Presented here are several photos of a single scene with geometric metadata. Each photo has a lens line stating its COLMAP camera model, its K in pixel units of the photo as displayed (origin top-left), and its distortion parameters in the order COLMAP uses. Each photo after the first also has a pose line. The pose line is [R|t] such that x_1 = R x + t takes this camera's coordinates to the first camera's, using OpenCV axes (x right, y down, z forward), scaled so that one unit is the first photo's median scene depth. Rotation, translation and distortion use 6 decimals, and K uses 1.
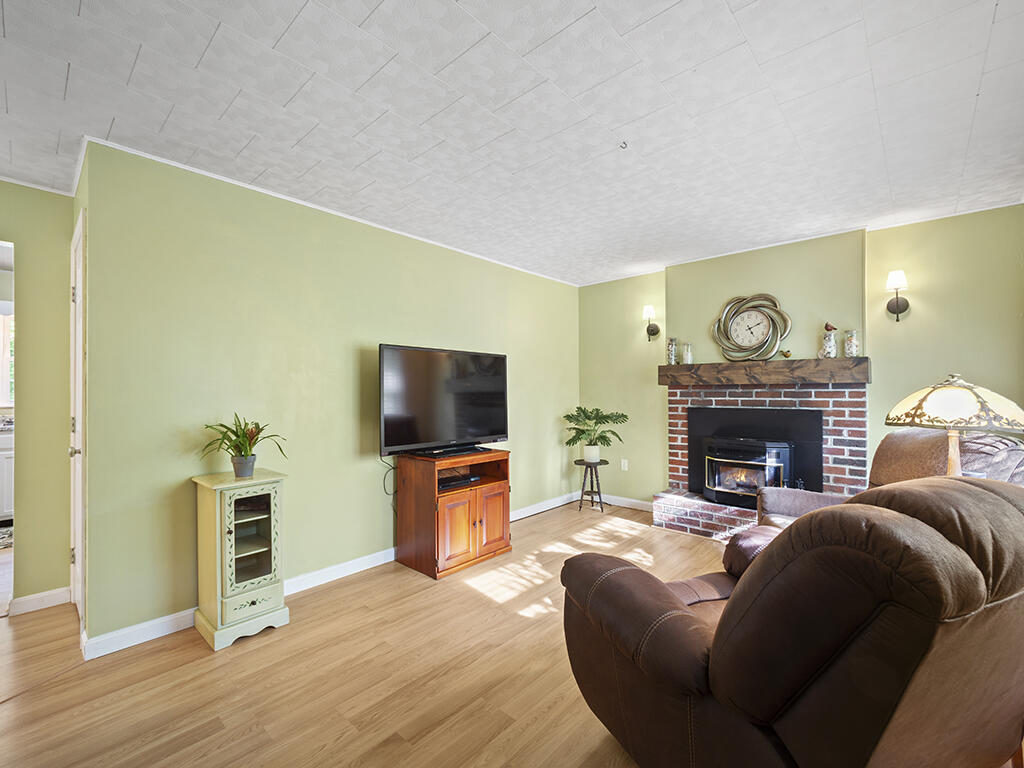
lens RADIAL K [[444.9, 0, 513.0], [0, 444.9, 388.4], [0, 0, 1]] dist [0.000467, 0.000409]
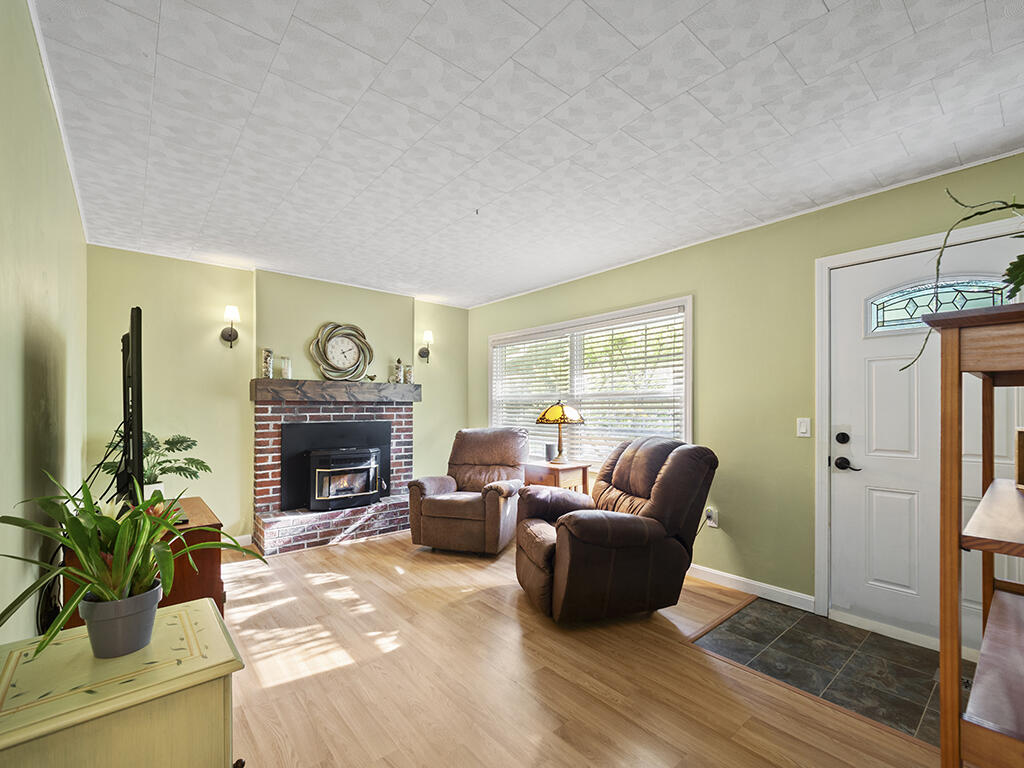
lens RADIAL K [[444.9, 0, 527.7], [0, 444.9, 408.6], [0, 0, 1]] dist [0.000467, 0.000409]
pose [[0.109201, -0.001165, 0.994019, -0.552651], [-0.008168, 0.999965, 0.002069, 0.003804], [-0.993986, -0.008345, 0.109188, 0.400991]]
